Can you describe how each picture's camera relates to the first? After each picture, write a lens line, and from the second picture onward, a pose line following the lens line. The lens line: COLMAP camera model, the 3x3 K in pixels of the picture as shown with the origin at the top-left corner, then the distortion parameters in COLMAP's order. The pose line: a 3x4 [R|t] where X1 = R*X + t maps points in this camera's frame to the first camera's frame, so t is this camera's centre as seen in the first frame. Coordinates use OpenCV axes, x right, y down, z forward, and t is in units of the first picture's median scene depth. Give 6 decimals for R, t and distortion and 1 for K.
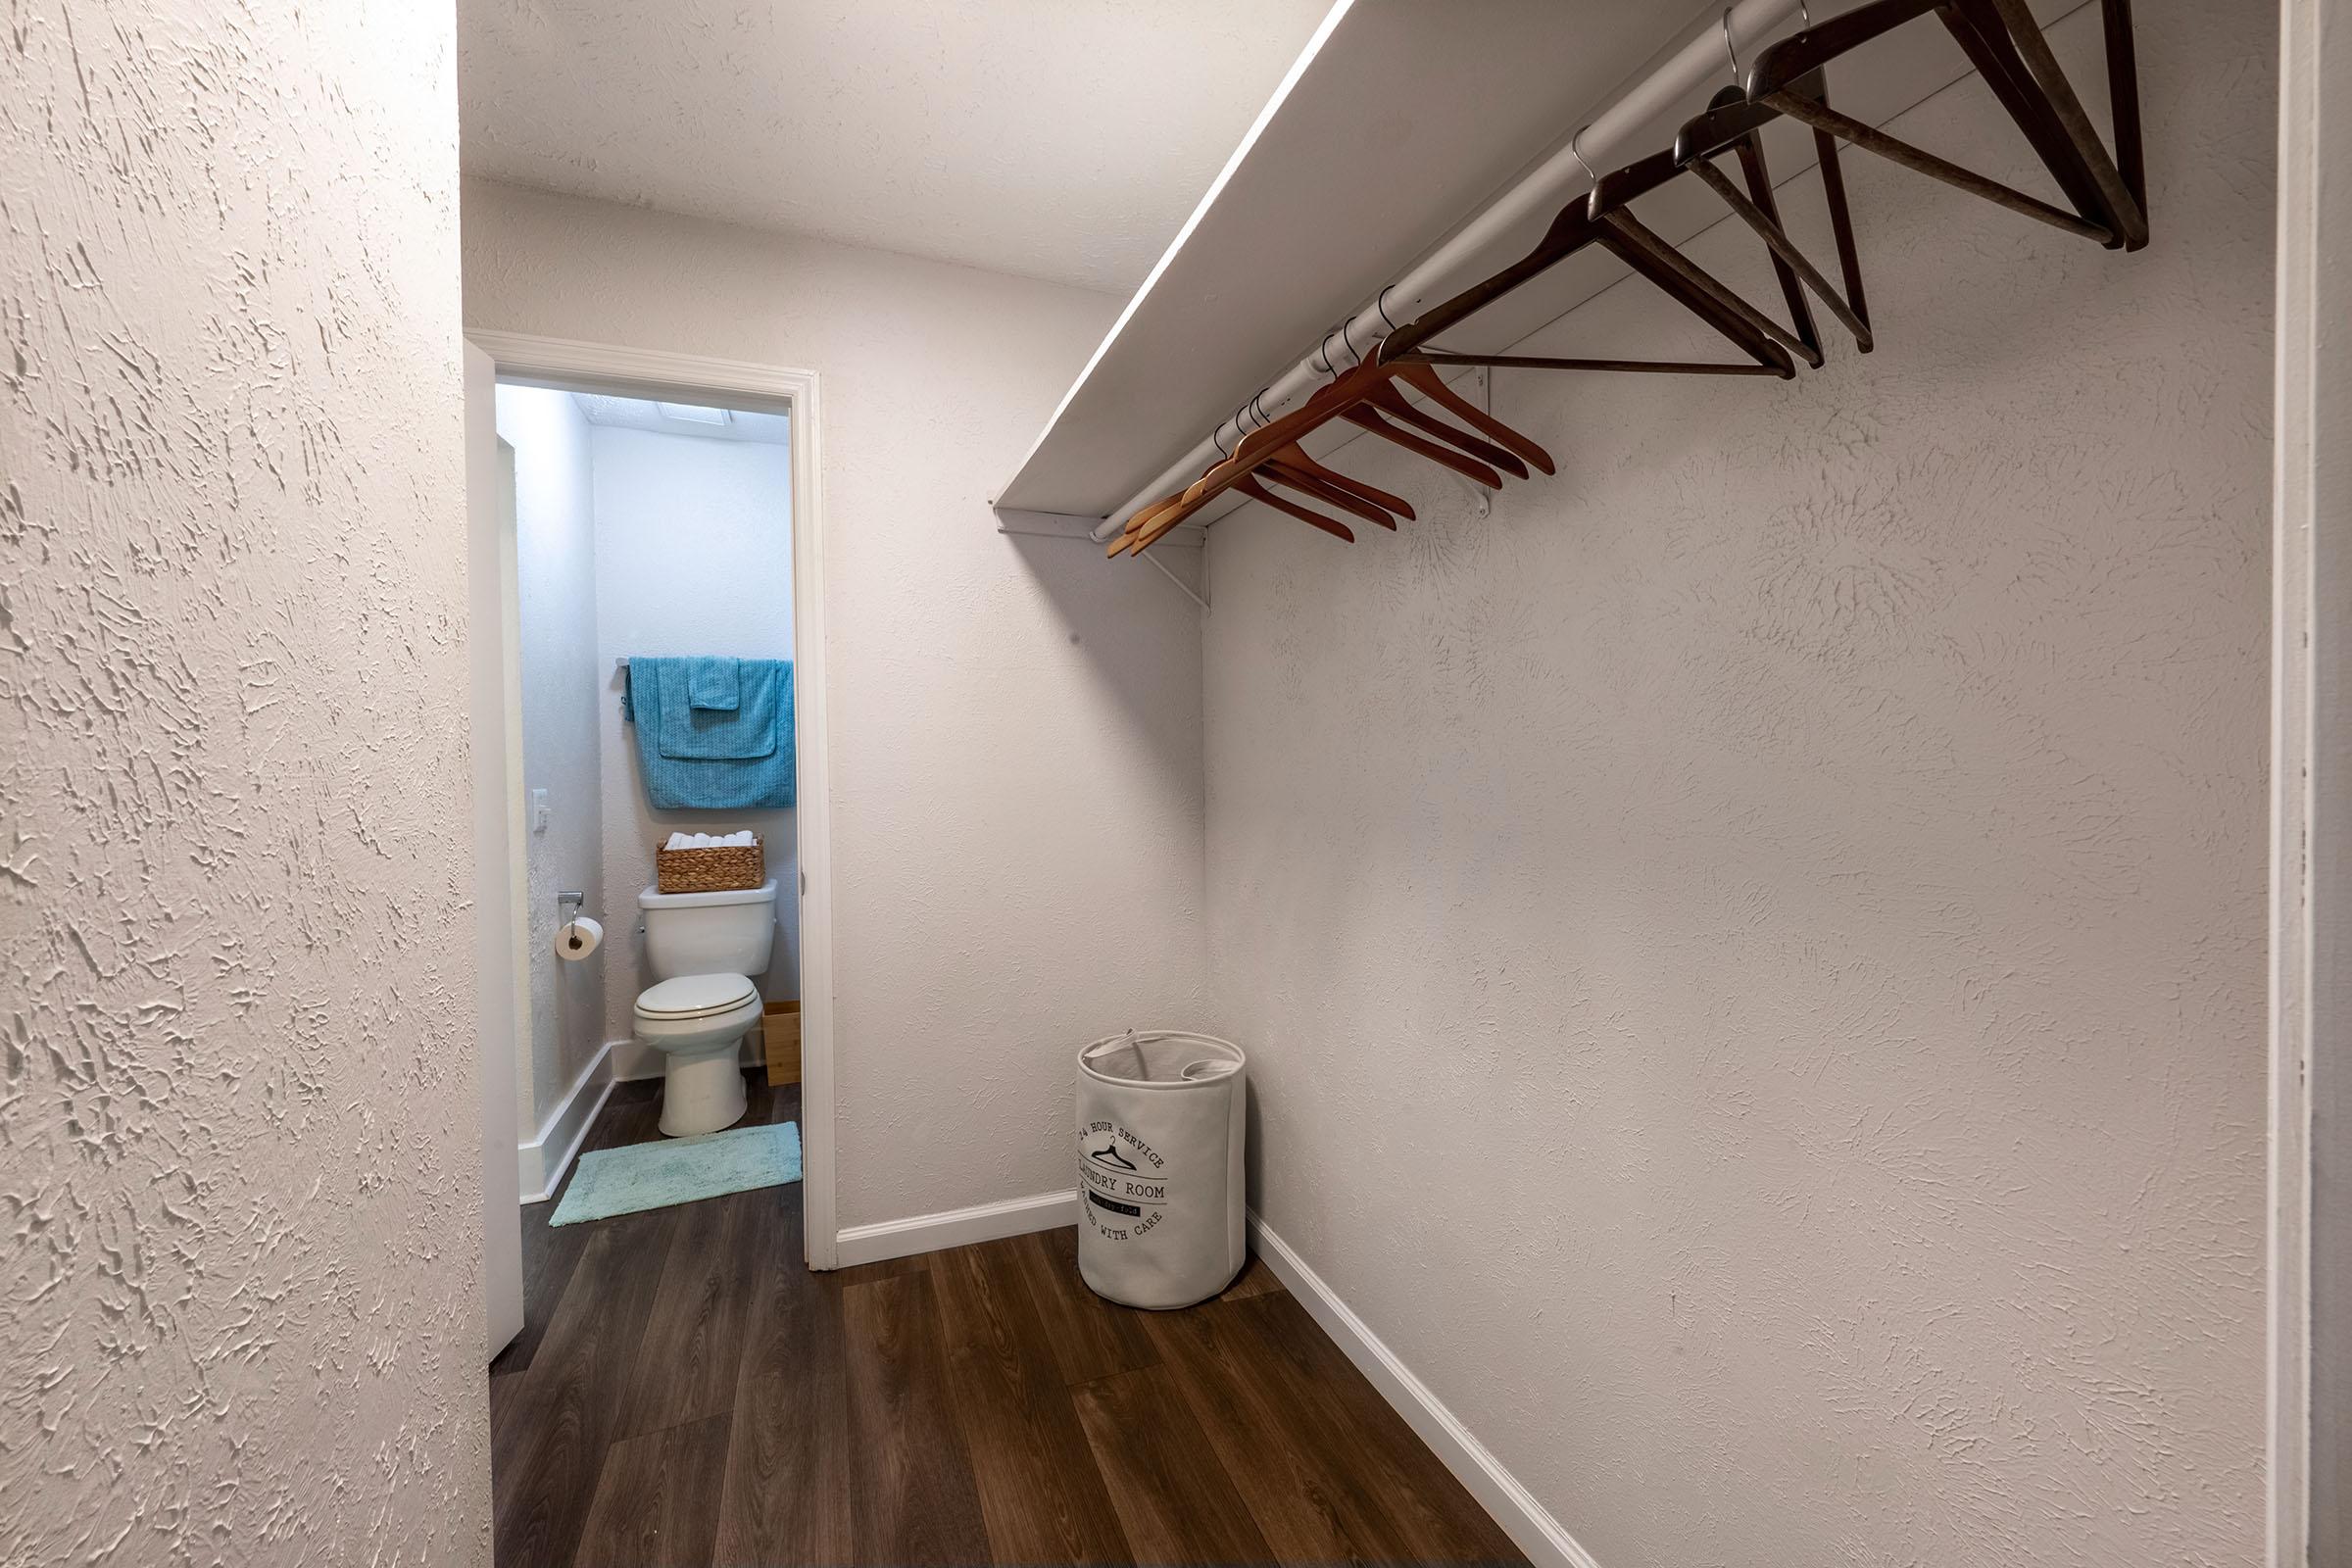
lens RADIAL K [[924.1, 0, 1192.2], [0, 924.1, 782.7], [0, 0, 1]] dist [-0.000189, 0.000441]
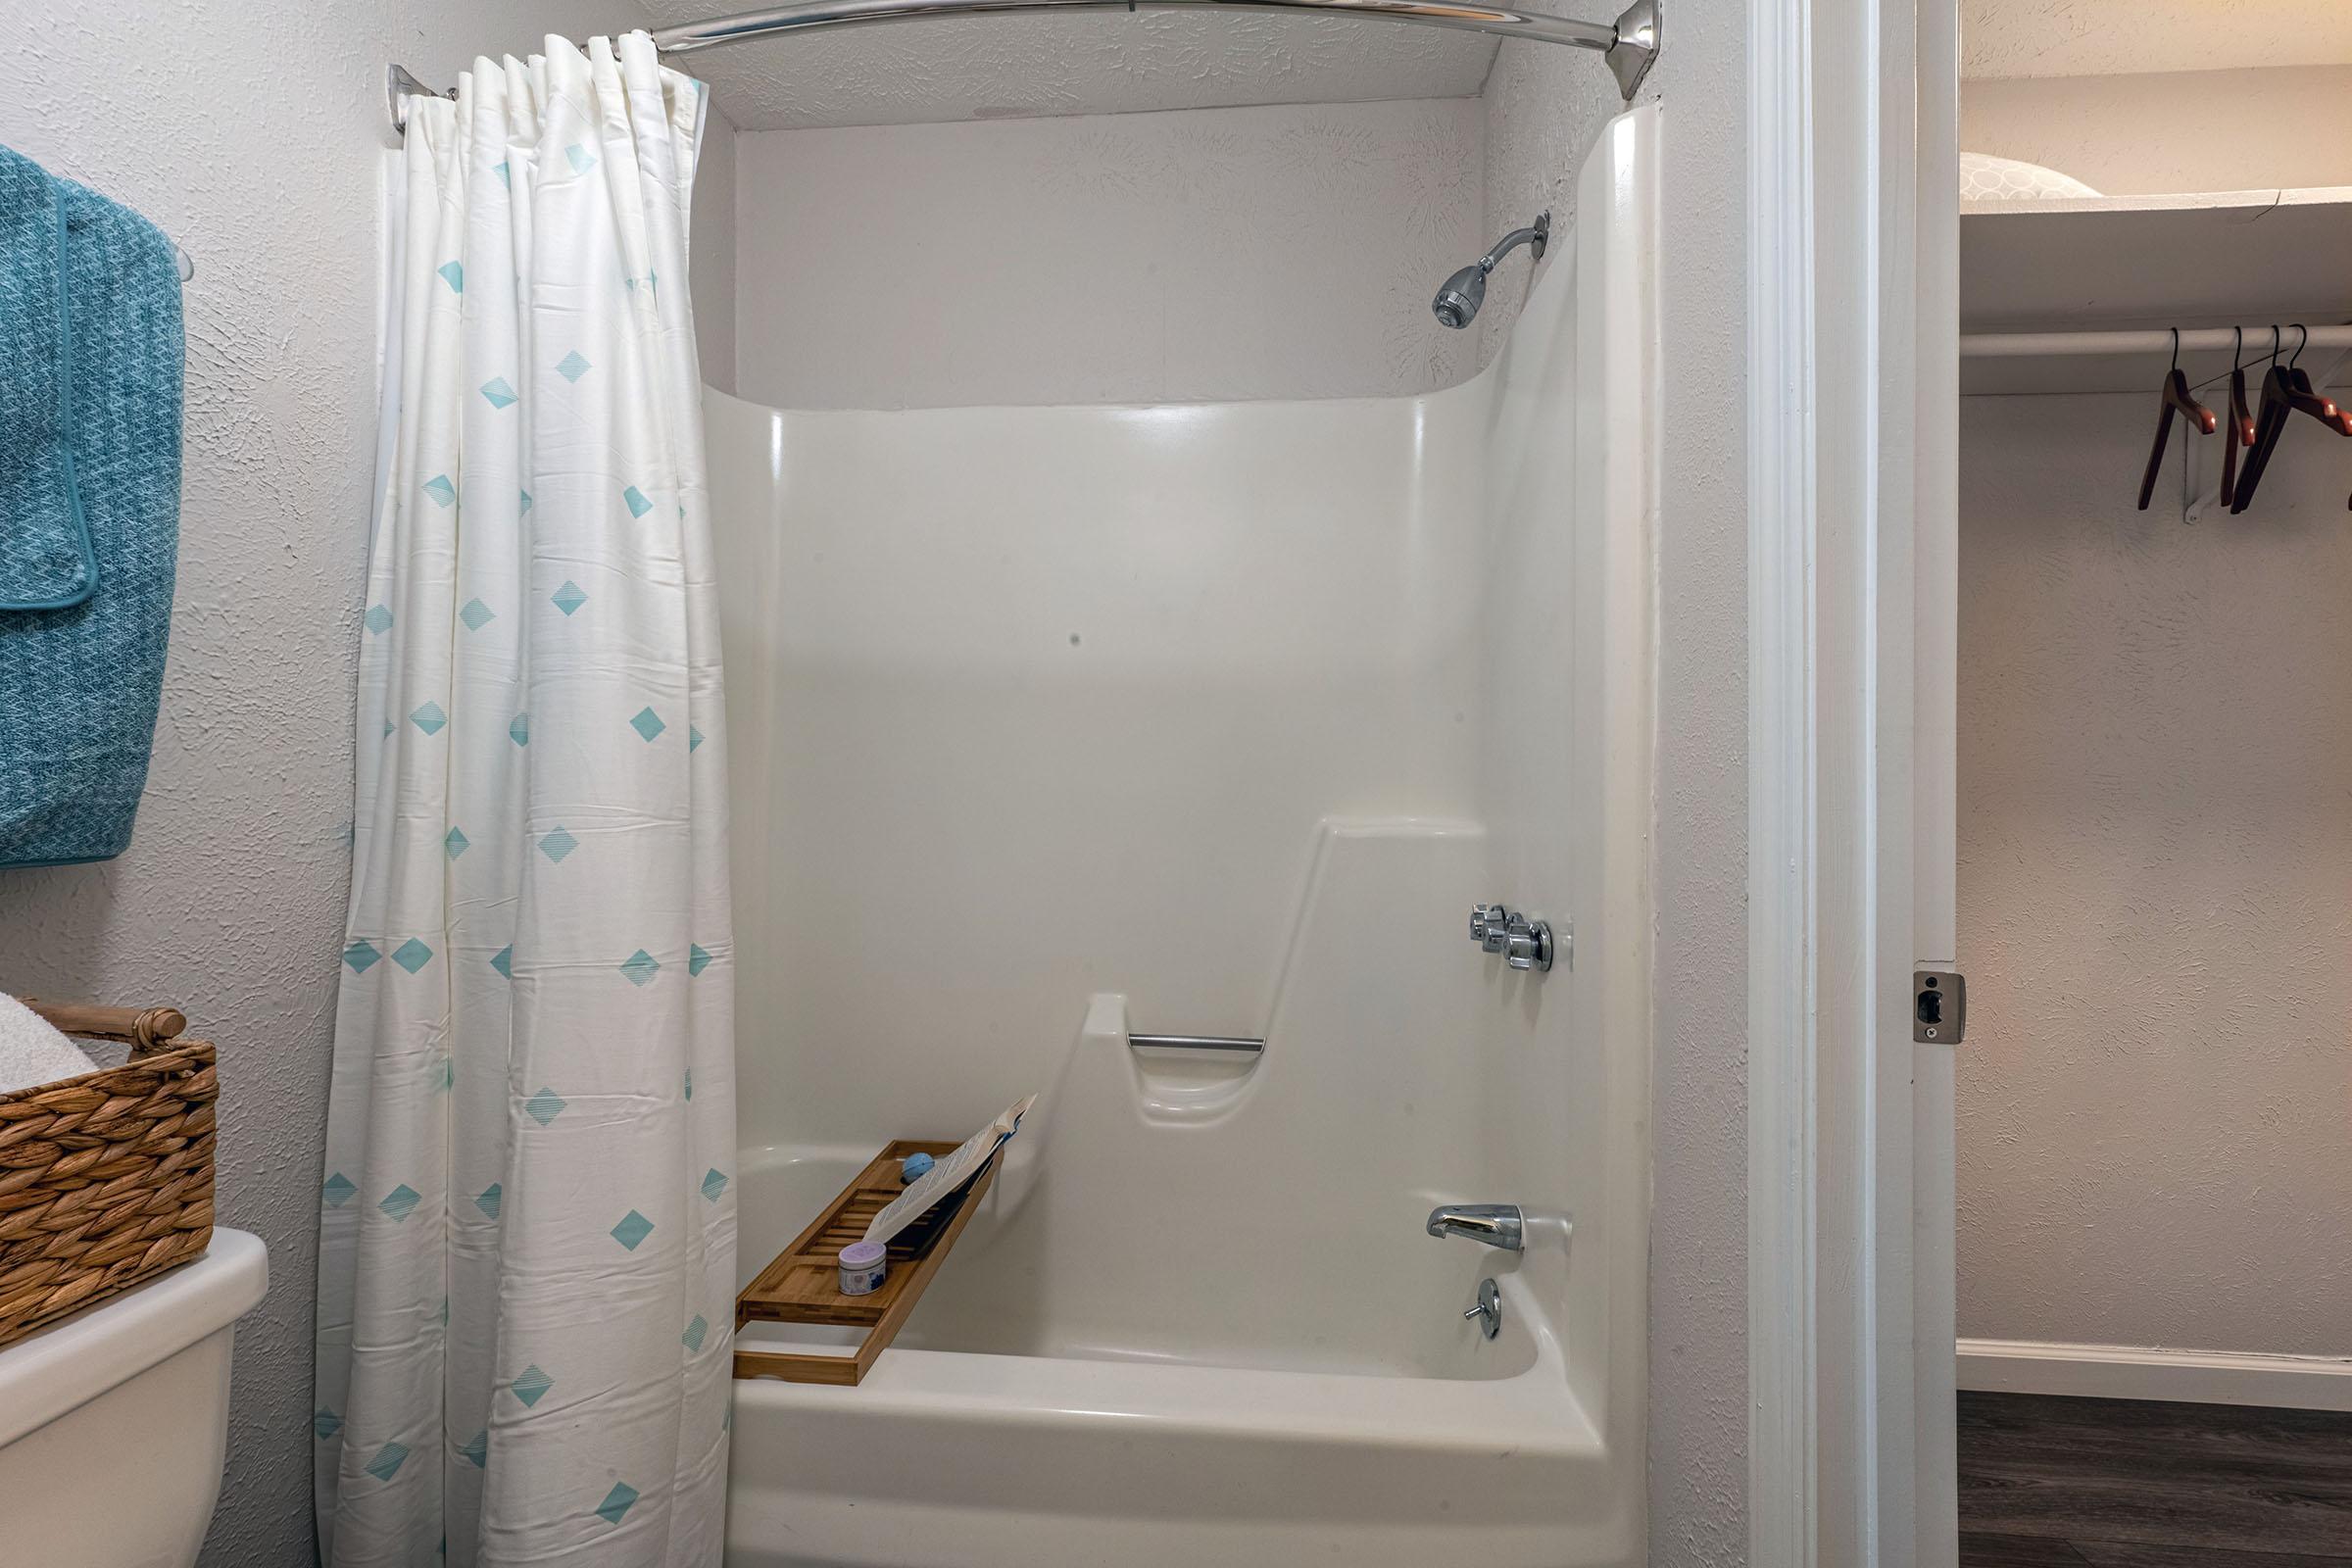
lens RADIAL K [[924.1, 0, 1192.2], [0, 924.1, 782.7], [0, 0, 1]] dist [-0.000189, 0.000441]
pose [[0.433868, 0.006972, 0.900950, -1.142451], [0.014784, 0.999780, -0.014856, 0.030017], [-0.900855, 0.019765, 0.433669, 1.482657]]
